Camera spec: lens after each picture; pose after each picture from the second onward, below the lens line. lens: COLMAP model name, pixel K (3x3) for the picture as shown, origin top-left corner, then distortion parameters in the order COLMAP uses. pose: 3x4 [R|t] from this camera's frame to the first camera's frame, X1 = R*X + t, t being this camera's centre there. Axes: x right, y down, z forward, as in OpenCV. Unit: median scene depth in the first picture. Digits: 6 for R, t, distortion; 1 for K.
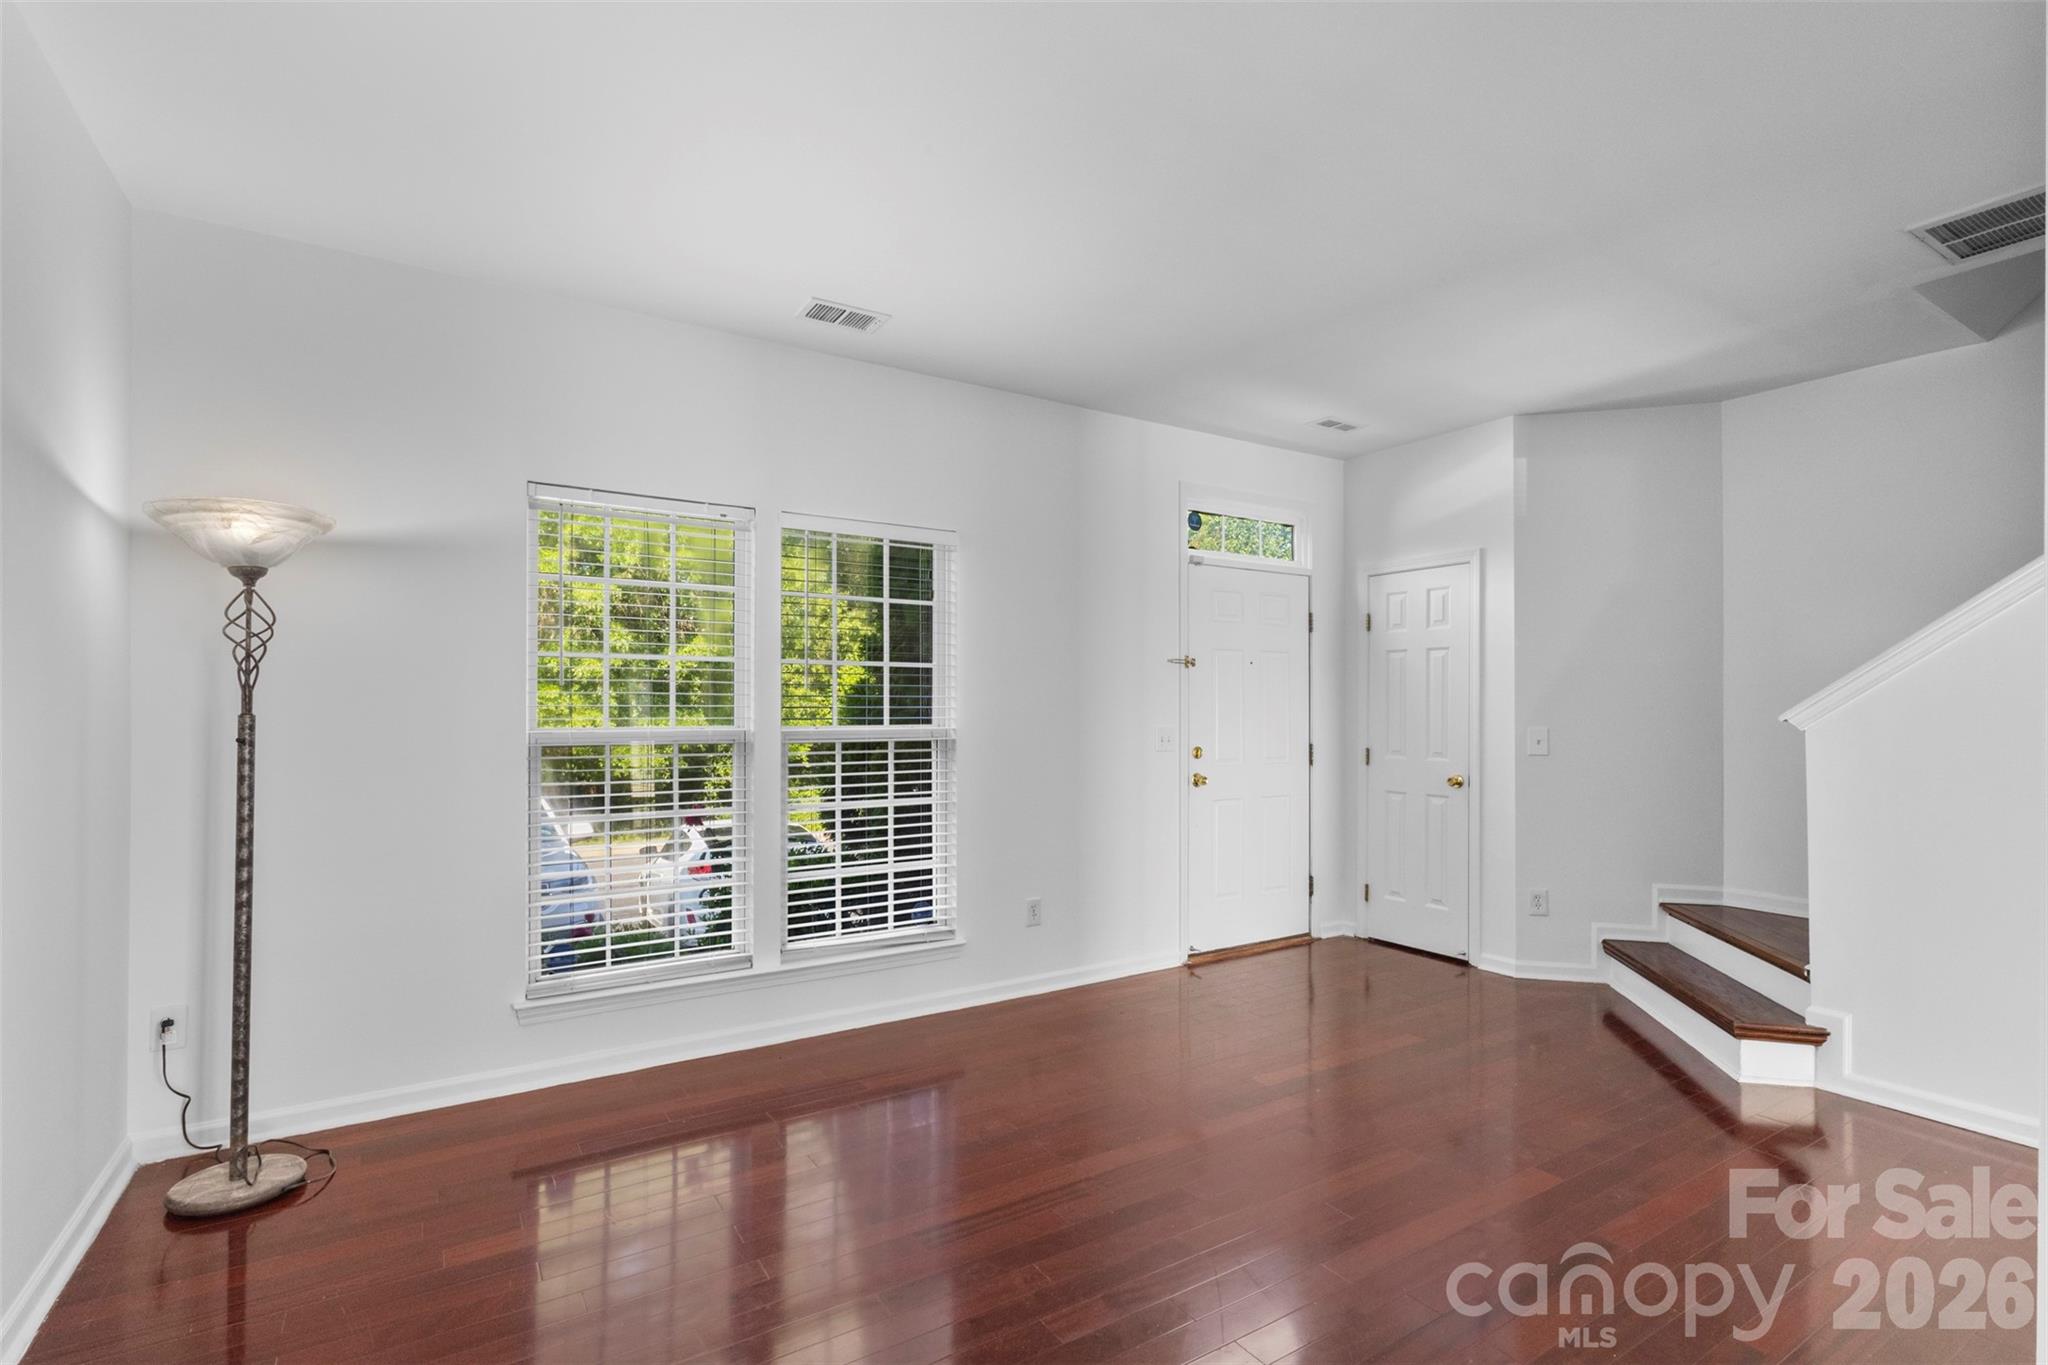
lens RADIAL K [[951.6, 0, 1024.7], [0, 951.6, 701.6], [0, 0, 1]] dist [0.001595, 0.004102]
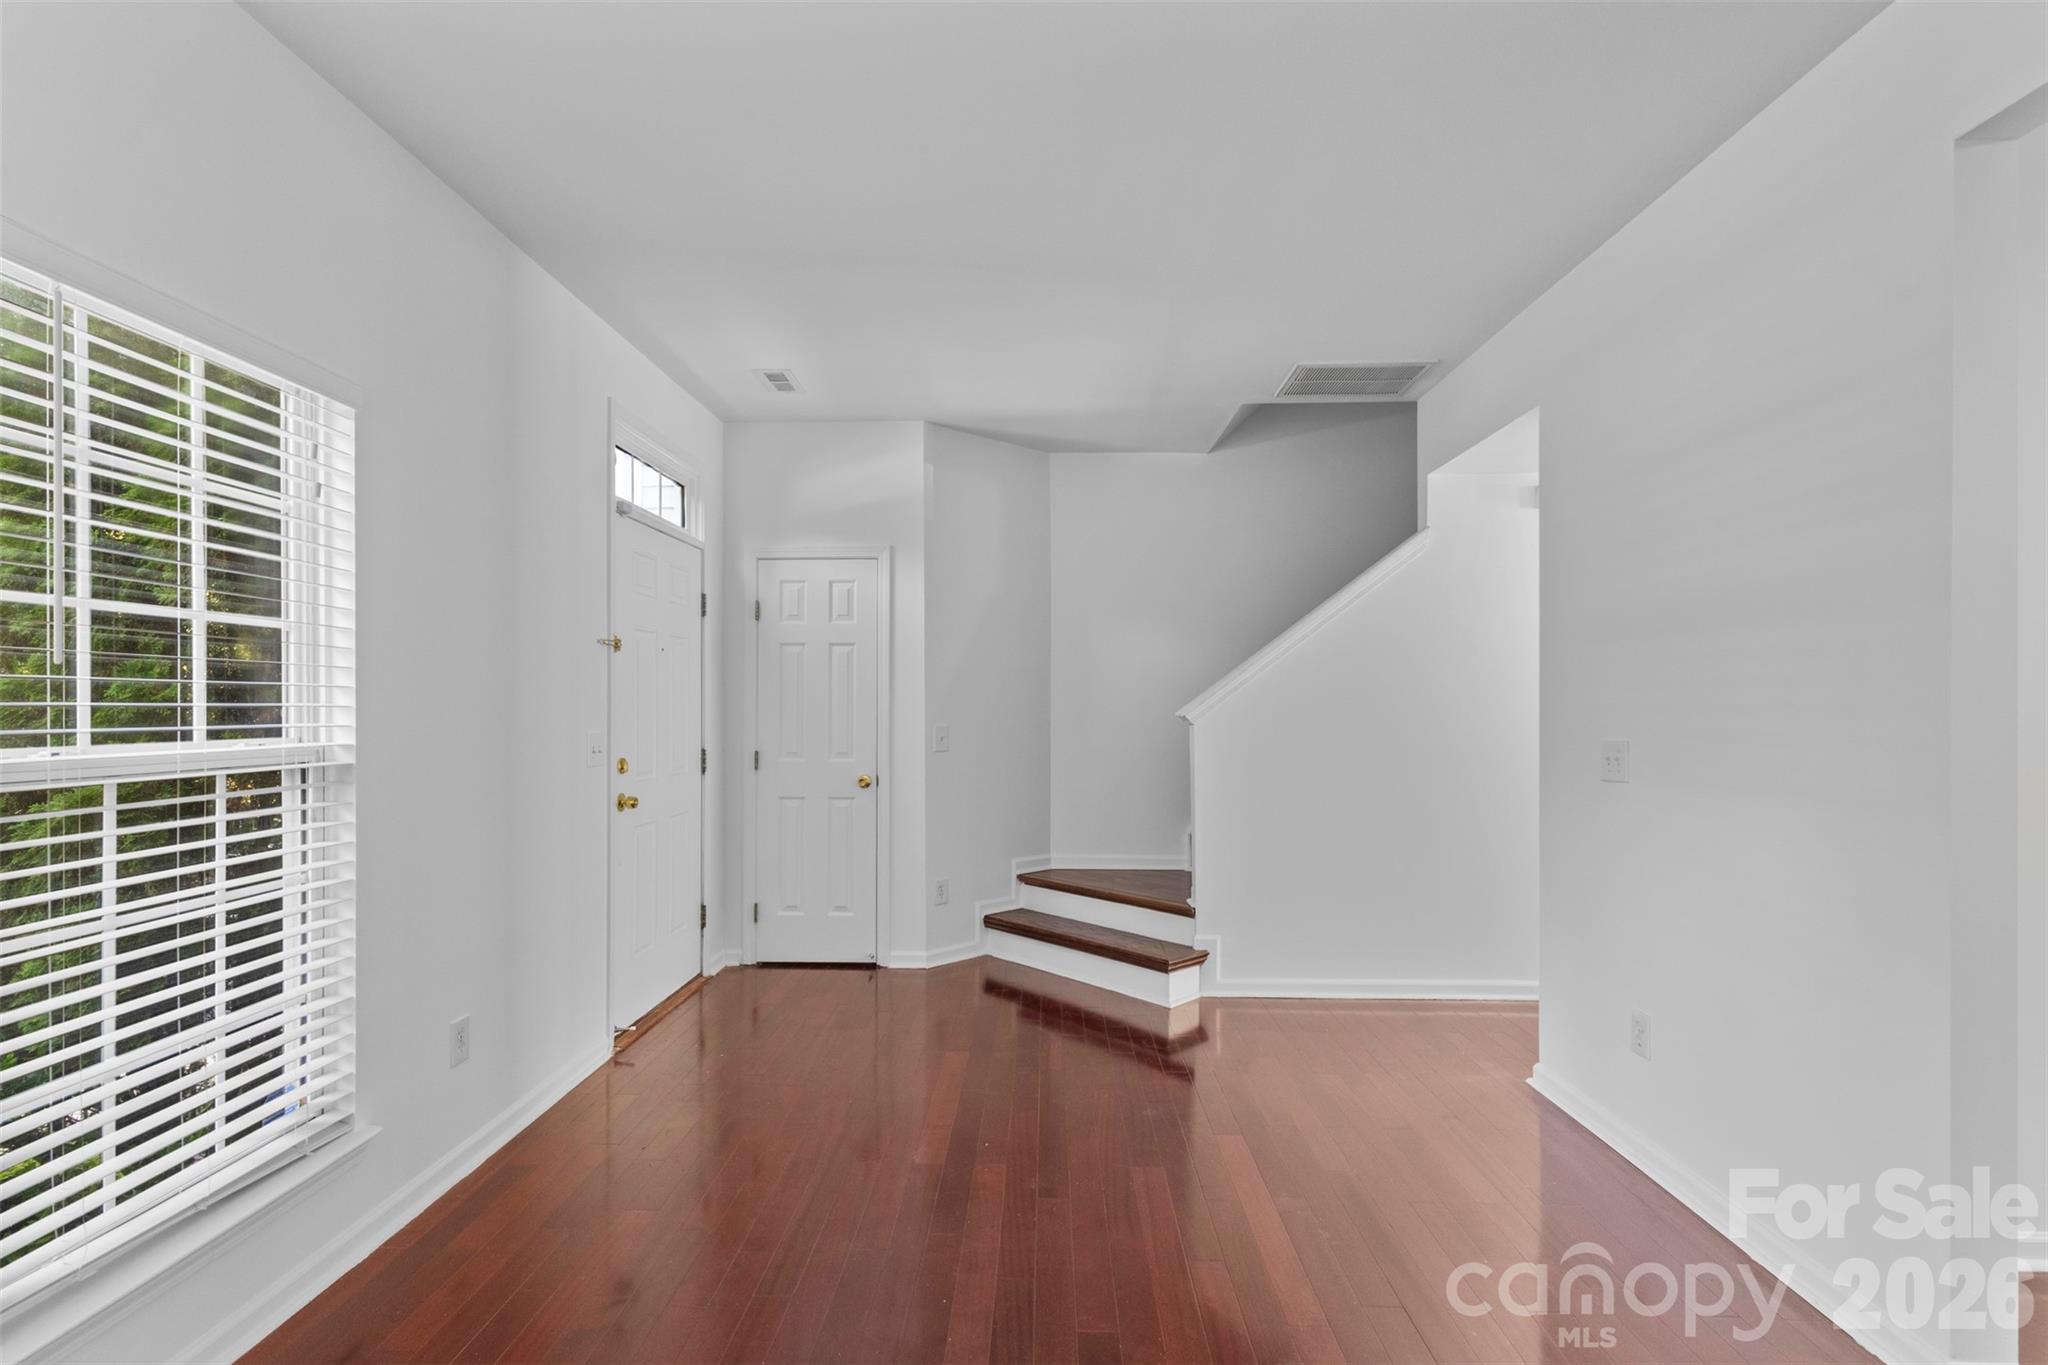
lens RADIAL K [[951.6, 0, 1024.7], [0, 951.6, 701.6], [0, 0, 1]] dist [0.001595, 0.004102]
pose [[0.560383, 0.003864, 0.828225, -0.276460], [-0.006793, 0.999977, -0.000069, 0.001045], [-0.828206, -0.005587, 0.560396, 0.335919]]
